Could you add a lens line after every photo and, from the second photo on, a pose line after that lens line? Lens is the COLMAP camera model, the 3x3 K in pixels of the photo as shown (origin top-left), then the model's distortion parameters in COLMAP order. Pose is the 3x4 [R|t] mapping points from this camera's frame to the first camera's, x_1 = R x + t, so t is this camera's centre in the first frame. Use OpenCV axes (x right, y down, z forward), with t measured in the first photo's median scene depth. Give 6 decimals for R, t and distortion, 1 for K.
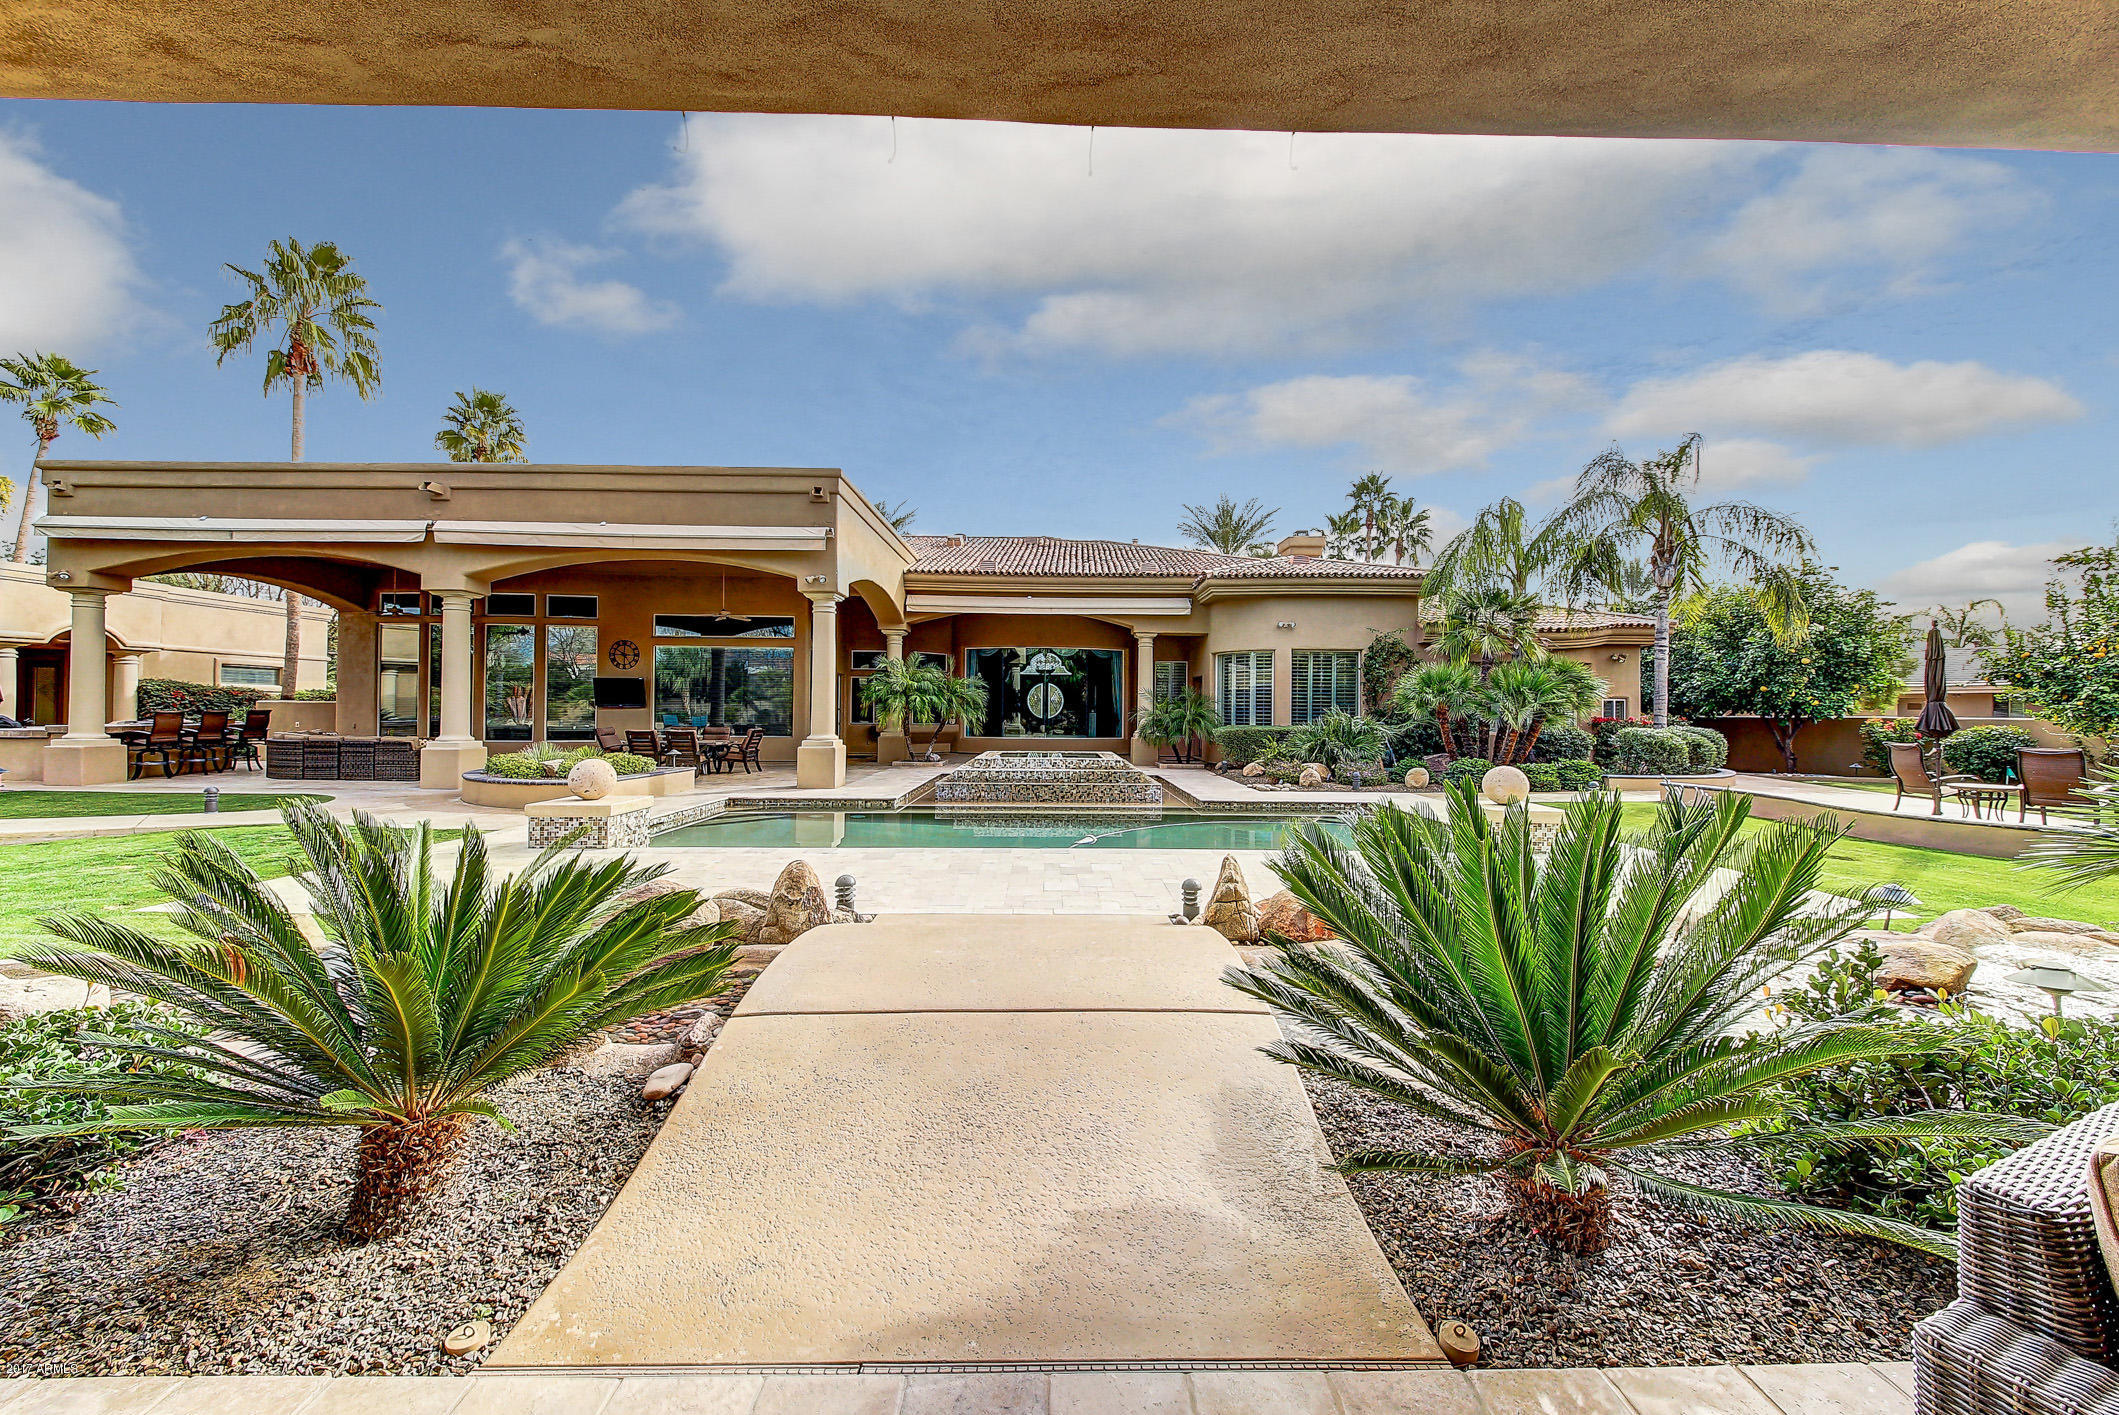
lens RADIAL K [[792.0, 0, 1101.5], [0, 792.0, 709.2], [0, 0, 1]] dist [-0.012637, -0.000571]
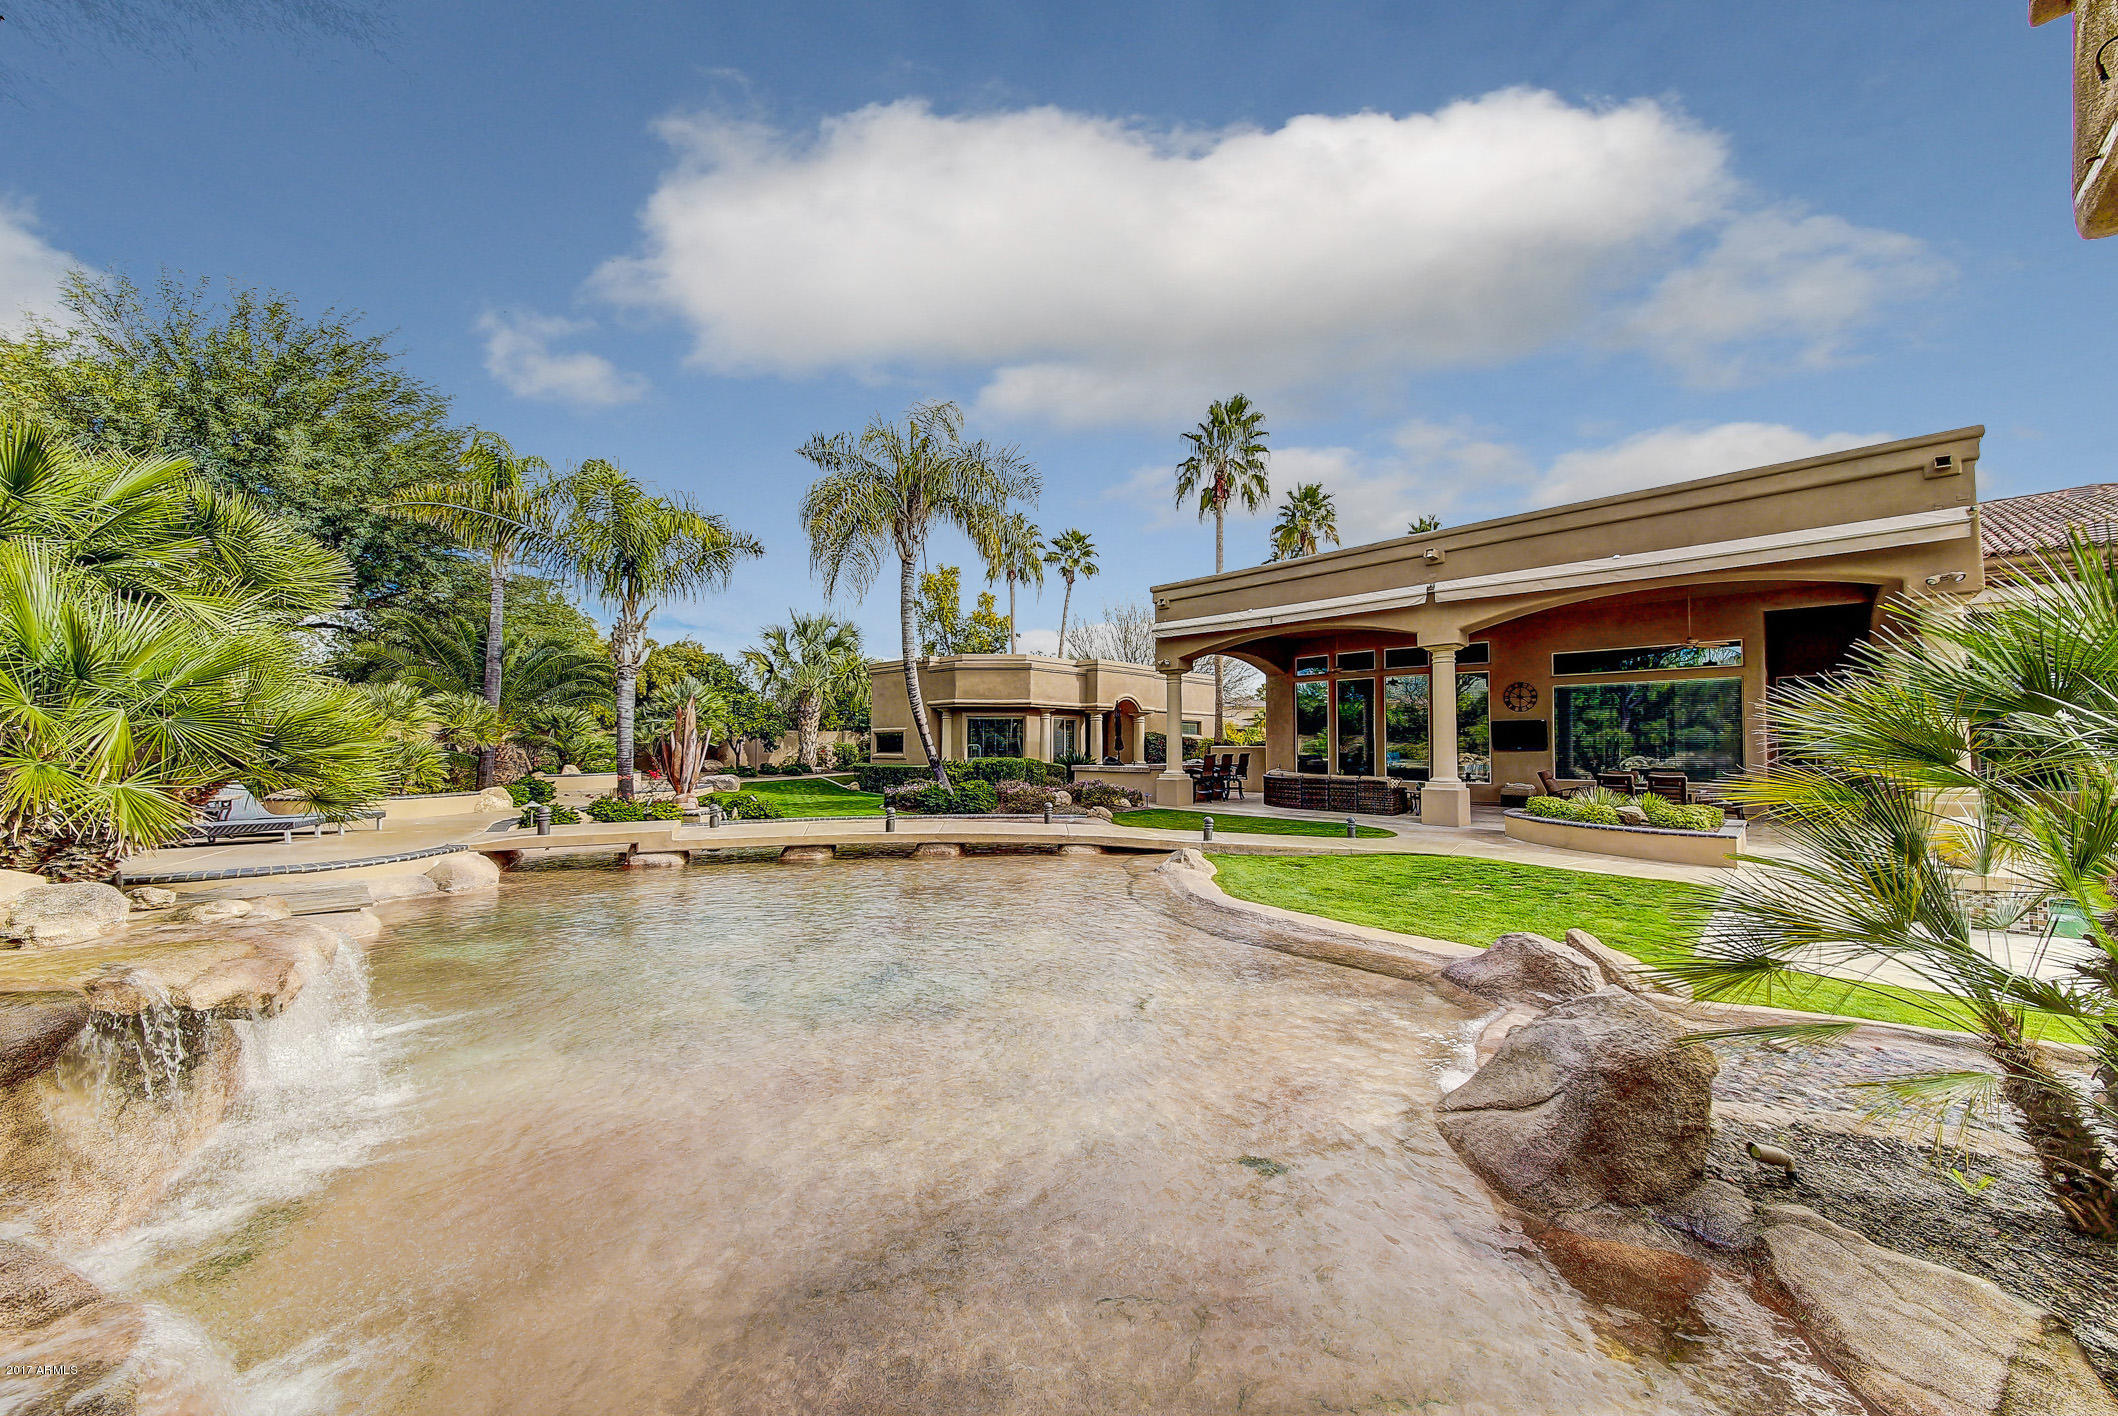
lens RADIAL K [[769.2, 0, 1080.5], [0, 769.2, 756.9], [0, 0, 1]] dist [-0.006304, -0.001935]
pose [[0.671875, -0.002137, -0.740661, -0.259564], [0.008164, 0.999956, 0.004520, -0.001072], [0.740620, -0.009084, 0.671863, -0.077353]]
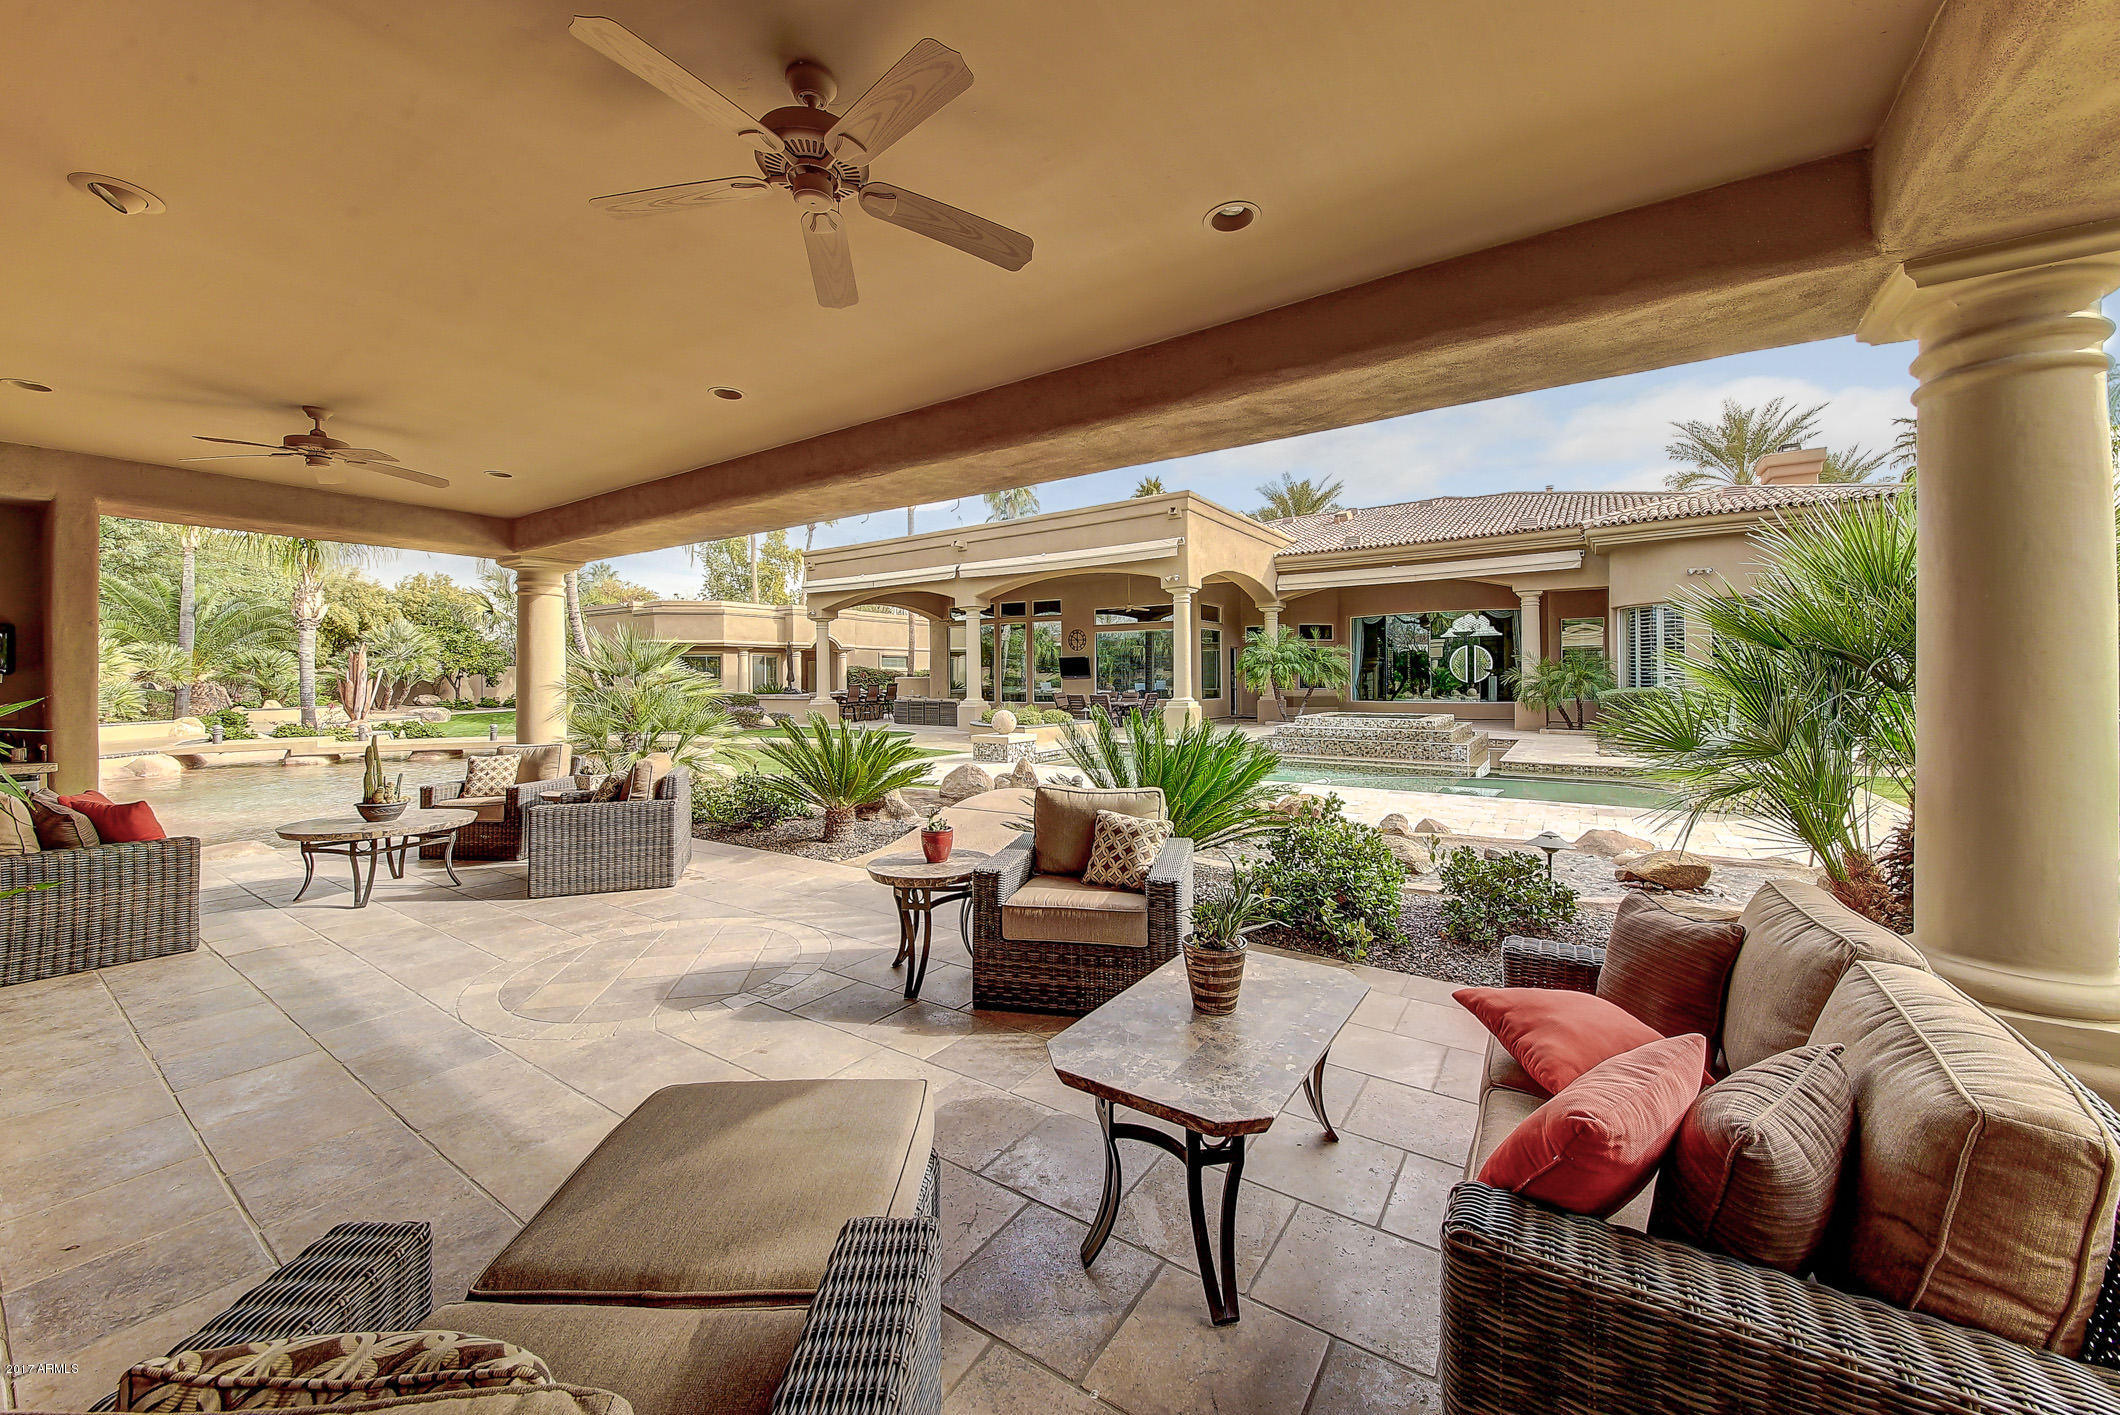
lens RADIAL K [[769.9, 0, 1049.8], [0, 769.9, 691.4], [0, 0, 1]] dist [-0.006304, -0.001935]
pose [[0.793196, -0.006265, -0.608934, 0.173188], [0.018356, 0.999739, 0.013624, 0.001278], [0.608689, -0.021985, 0.793104, -0.094398]]
